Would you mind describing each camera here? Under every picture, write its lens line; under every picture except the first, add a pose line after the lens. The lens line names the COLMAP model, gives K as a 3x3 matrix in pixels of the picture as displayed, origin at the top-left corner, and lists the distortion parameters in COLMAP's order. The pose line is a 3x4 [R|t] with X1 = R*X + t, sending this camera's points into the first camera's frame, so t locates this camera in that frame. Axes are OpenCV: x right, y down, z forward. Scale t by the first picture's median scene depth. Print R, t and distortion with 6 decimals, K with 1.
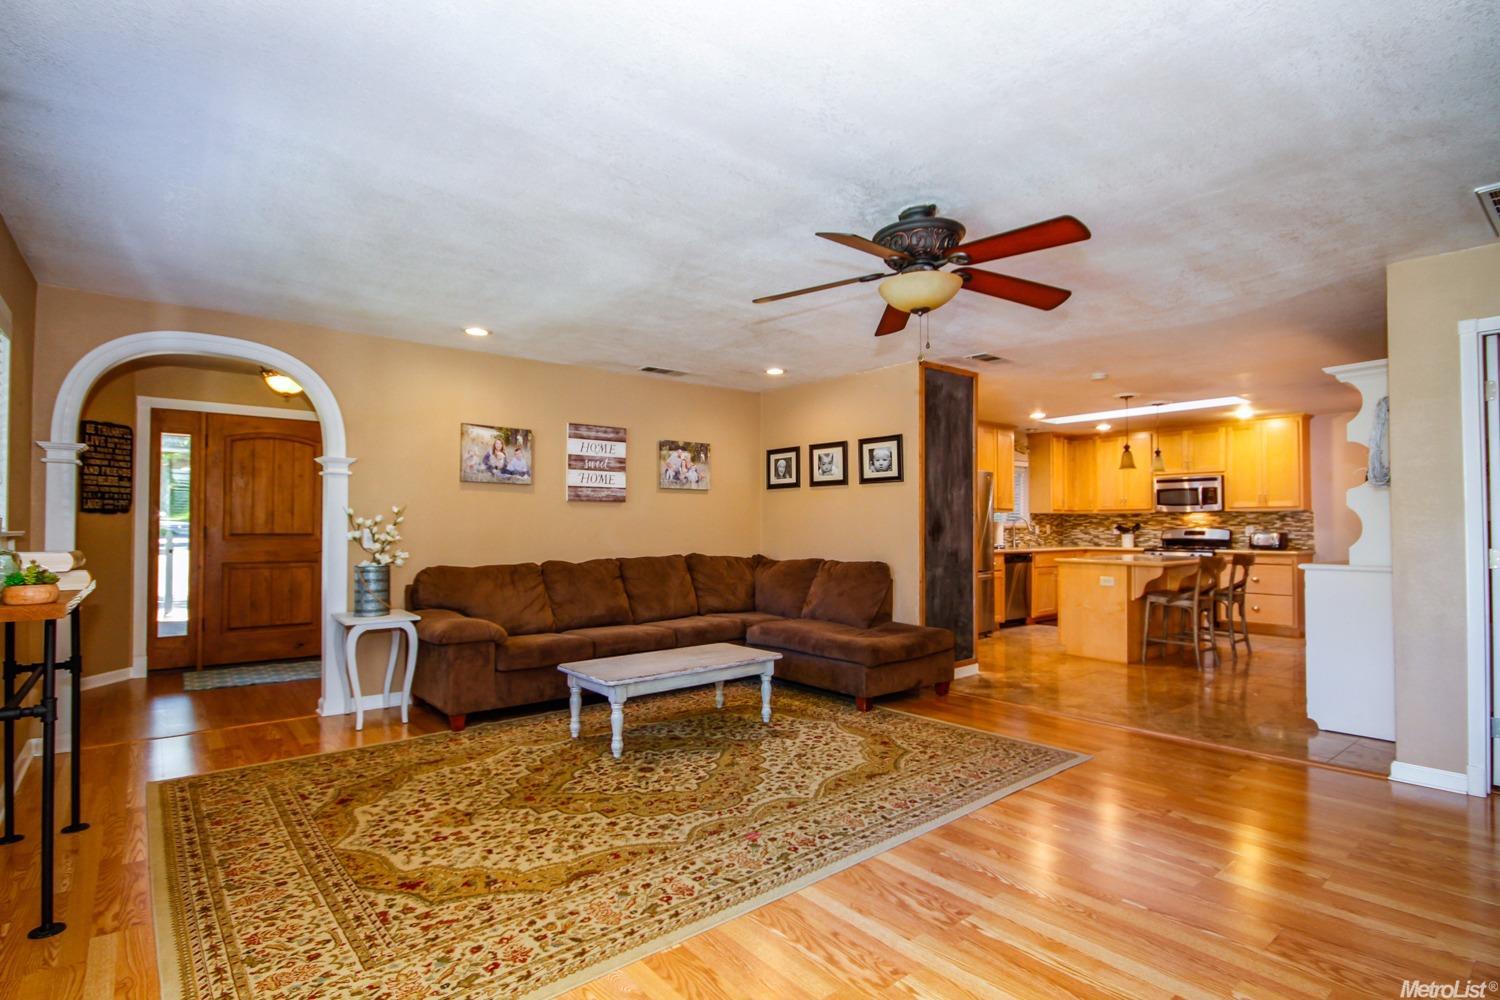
lens RADIAL K [[767.4, 0, 748.5], [0, 767.4, 512.9], [0, 0, 1]] dist [0.001603, 0.000104]
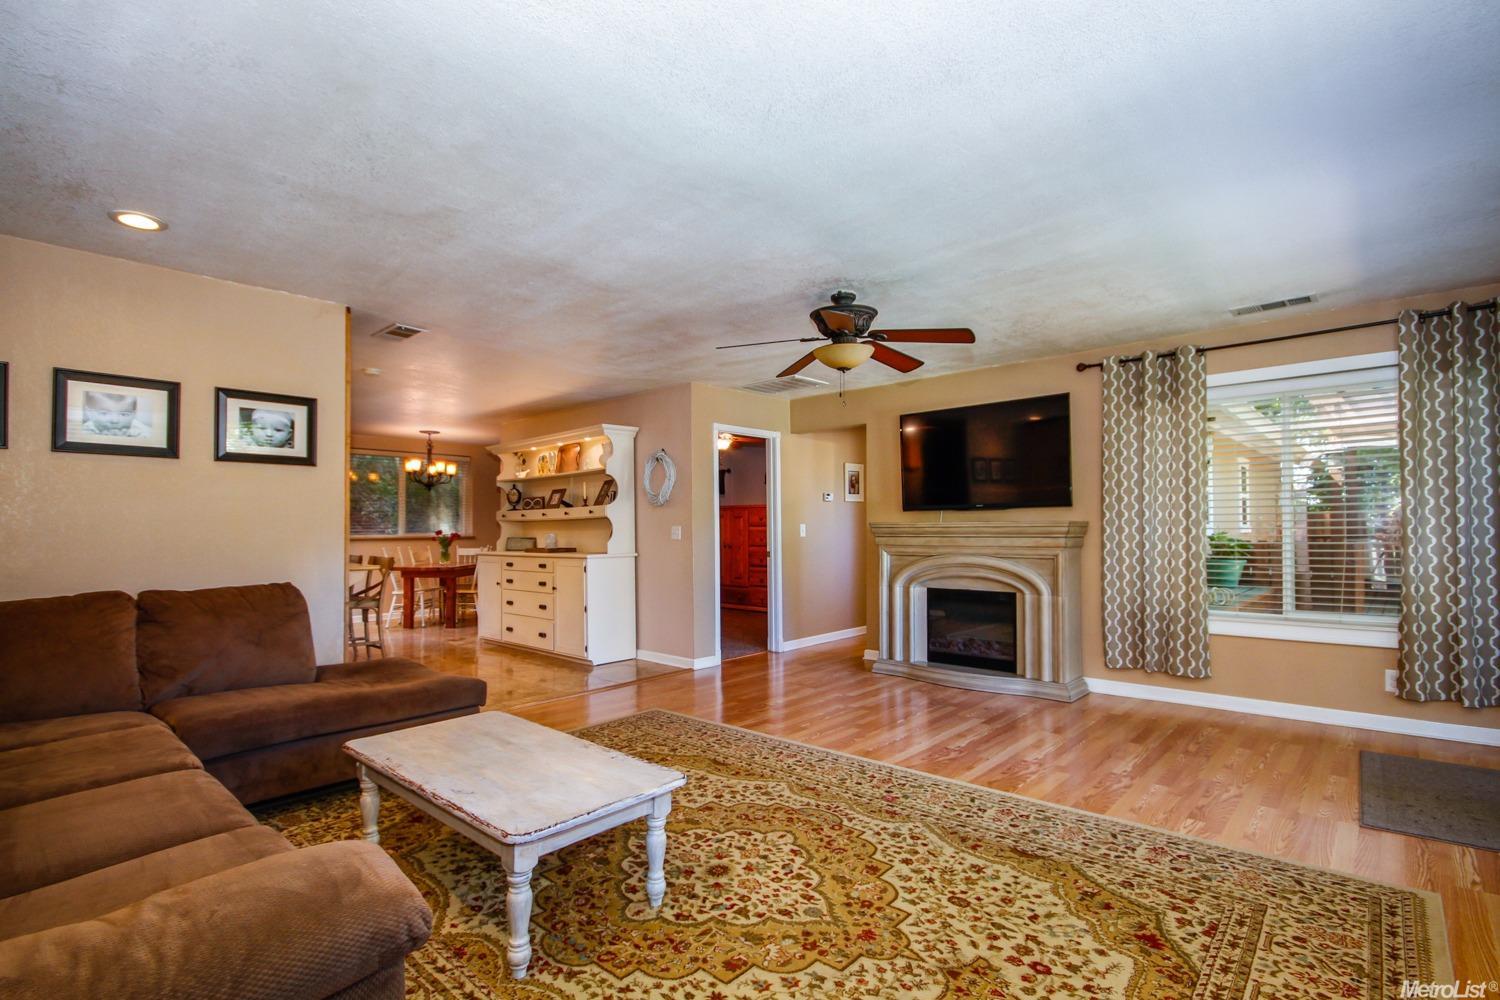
lens RADIAL K [[723.1, 0, 756.2], [0, 723.1, 522.5], [0, 0, 1]] dist [0.001684, -0.010221]
pose [[-0.179799, 0.010465, 0.983648, -0.737462], [-0.012272, 0.999842, -0.012880, 0.020629], [-0.983627, -0.014387, -0.179642, 1.008392]]
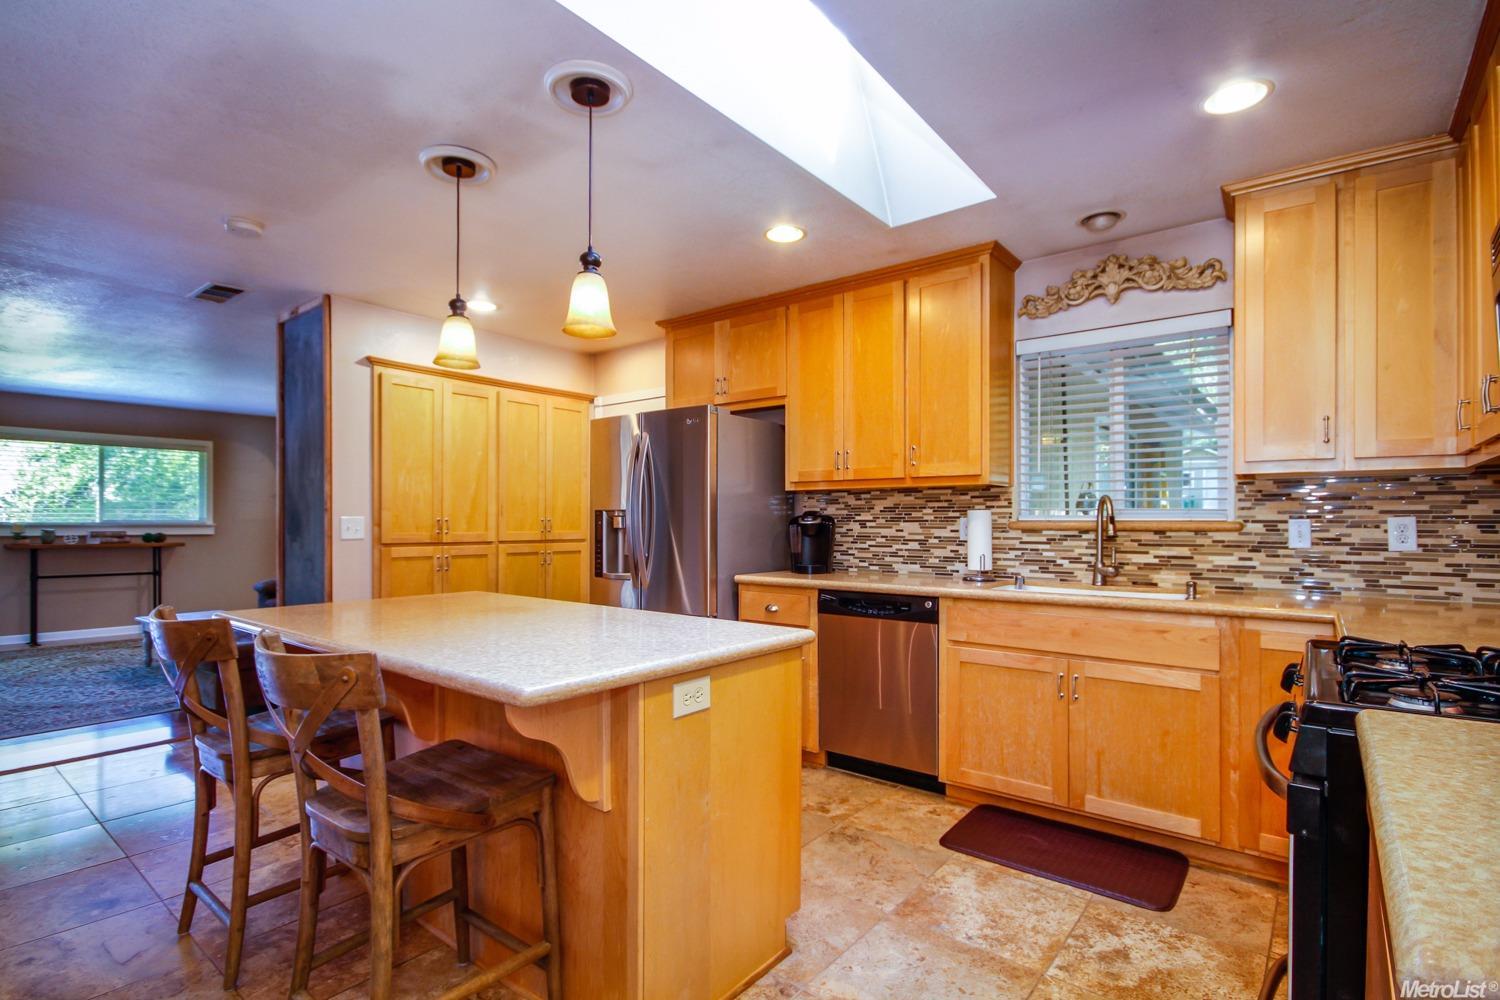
lens RADIAL K [[729.5, 0, 659.9], [0, 729.5, 522.0], [0, 0, 1]] dist [-0.000904, -0.000501]
pose [[0.173275, -0.000214, -0.984873, 1.429157], [0.015875, 0.999871, 0.002576, 0.030427], [0.984746, -0.016081, 0.173256, 1.733404]]
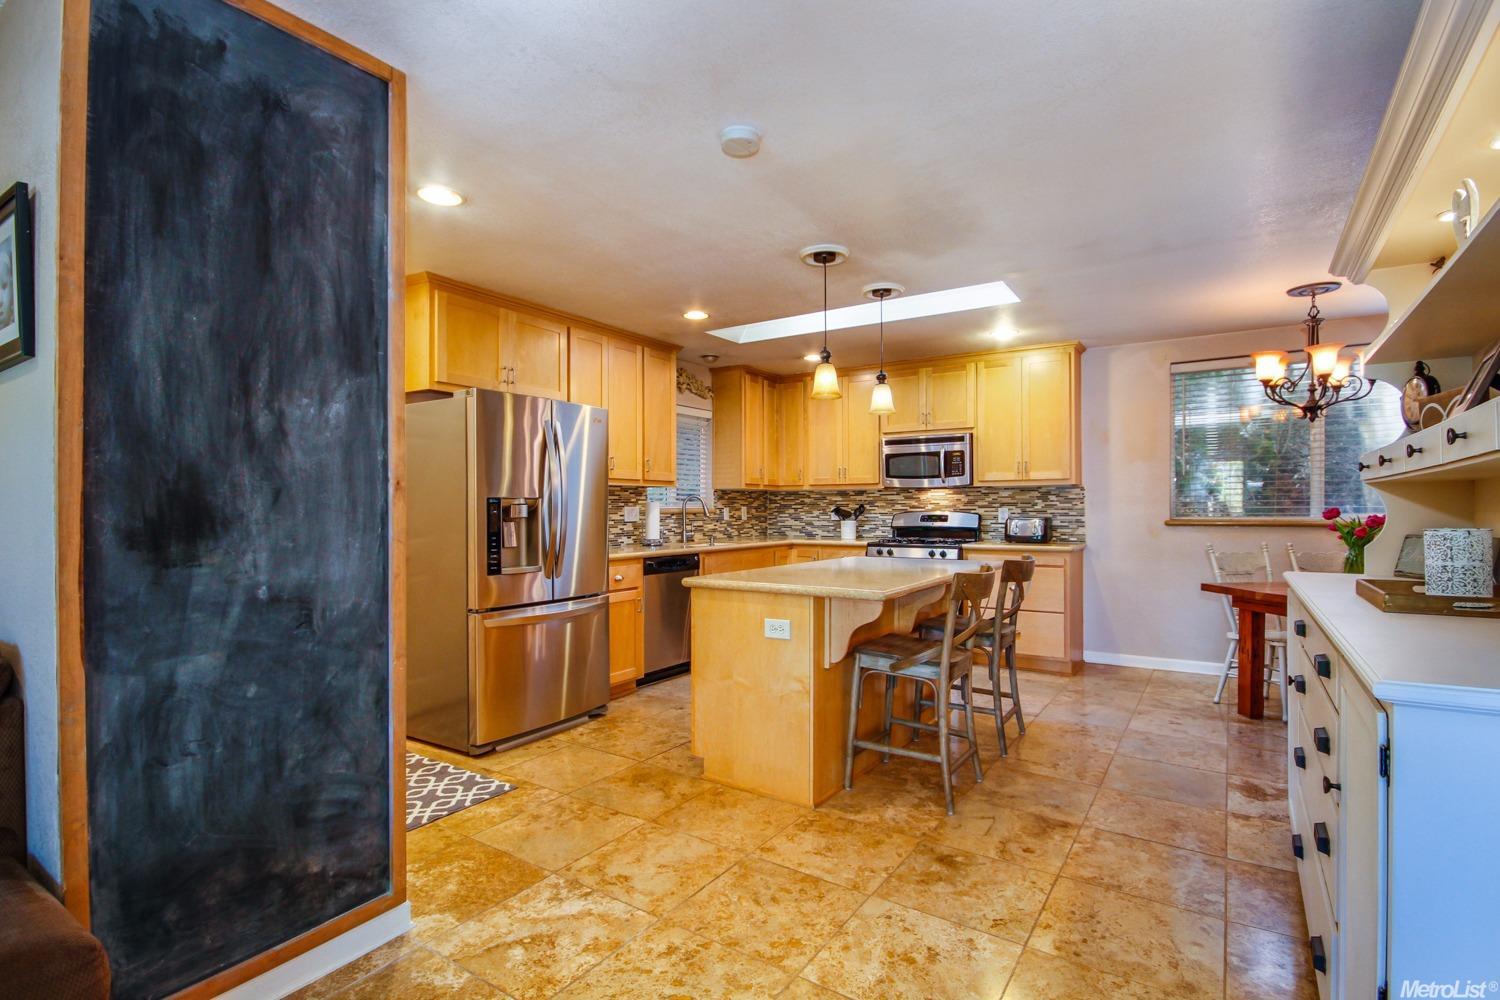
lens RADIAL K [[733.9, 0, 800.5], [0, 733.9, 508.7], [0, 0, 1]] dist [-0.001140, -0.000792]
pose [[0.936757, -0.004289, 0.349953, 0.510286], [-0.002545, 0.999815, 0.019066, 0.011202], [-0.349970, -0.018751, 0.936573, 0.910268]]
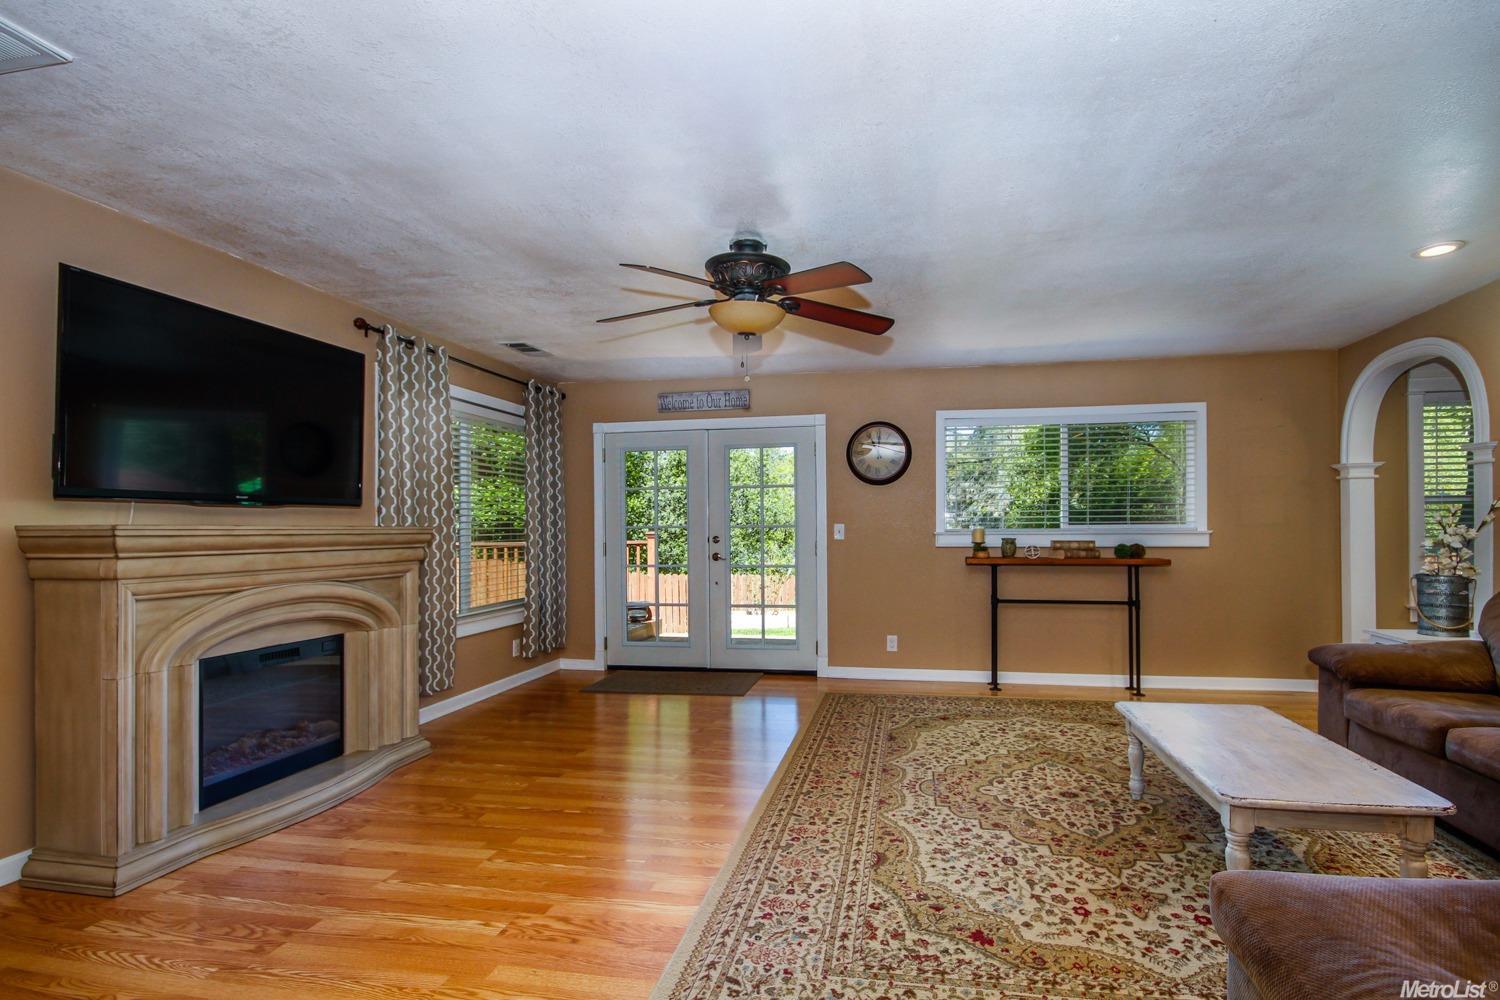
lens RADIAL K [[685.2, 0, 816.8], [0, 685.2, 526.2], [0, 0, 1]] dist [-0.001354, -0.000132]
pose [[-0.739946, 0.002002, -0.672663, 0.590318], [0.018650, 0.999672, -0.017541, 0.021509], [0.672407, -0.025524, -0.739741, 1.304445]]
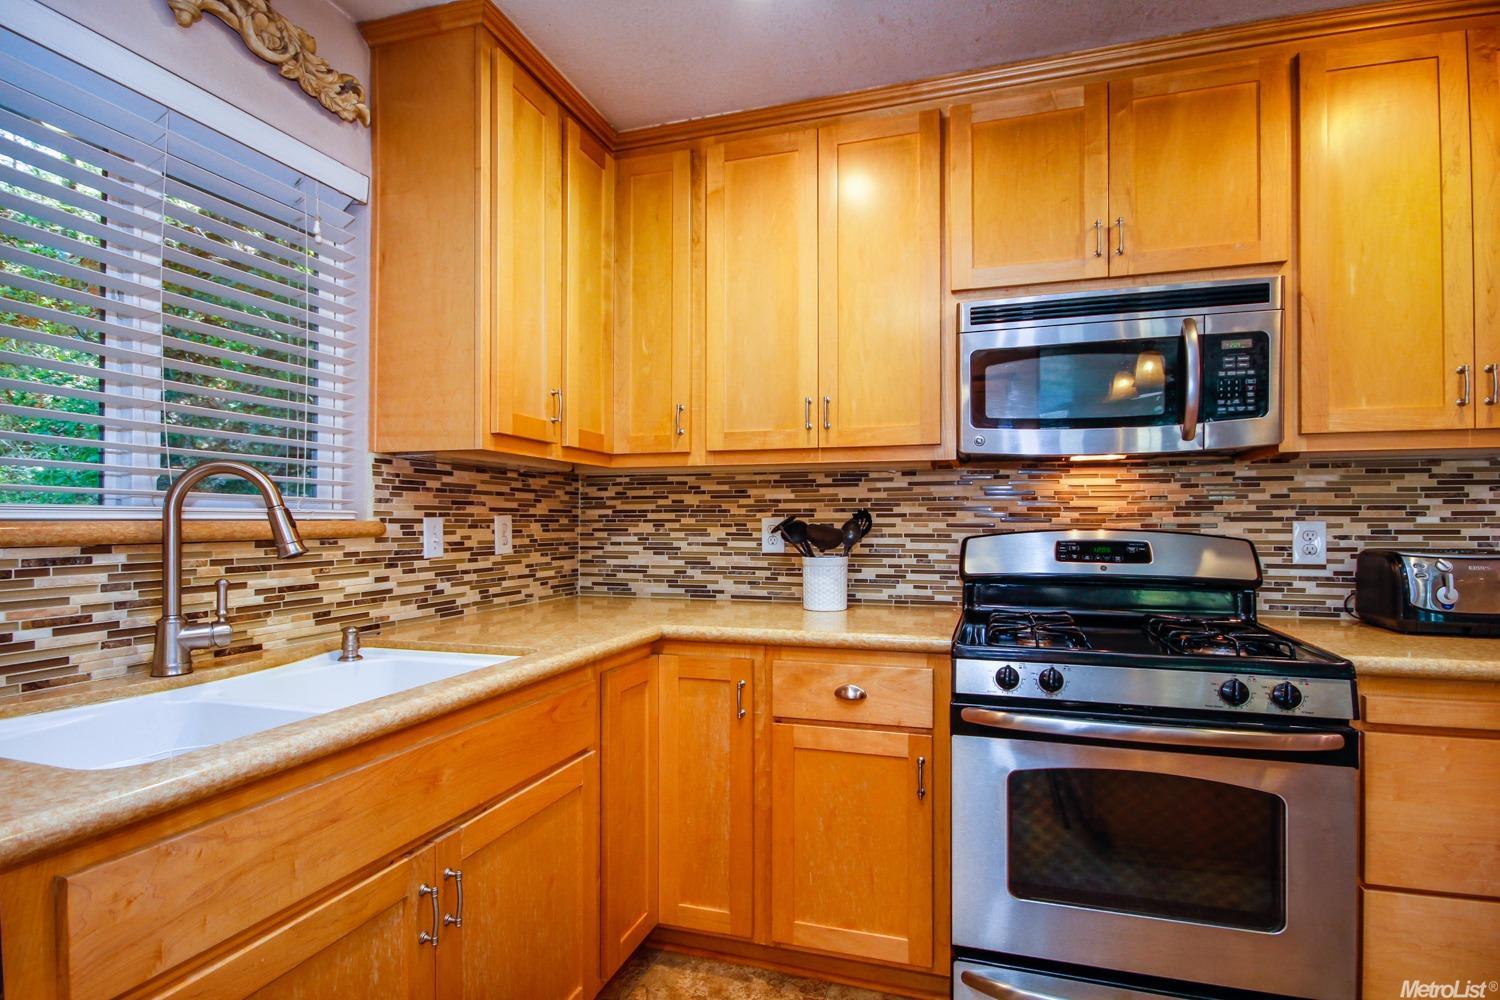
lens RADIAL K [[687.0, 0, 824.4], [0, 687.0, 512.6], [0, 0, 1]] dist [0.001002, -0.000061]
pose [[0.795565, 0.006397, 0.605835, 0.833237], [-0.011169, 0.999929, 0.004108, 0.030860], [-0.605766, -0.010035, 0.795580, 1.897487]]
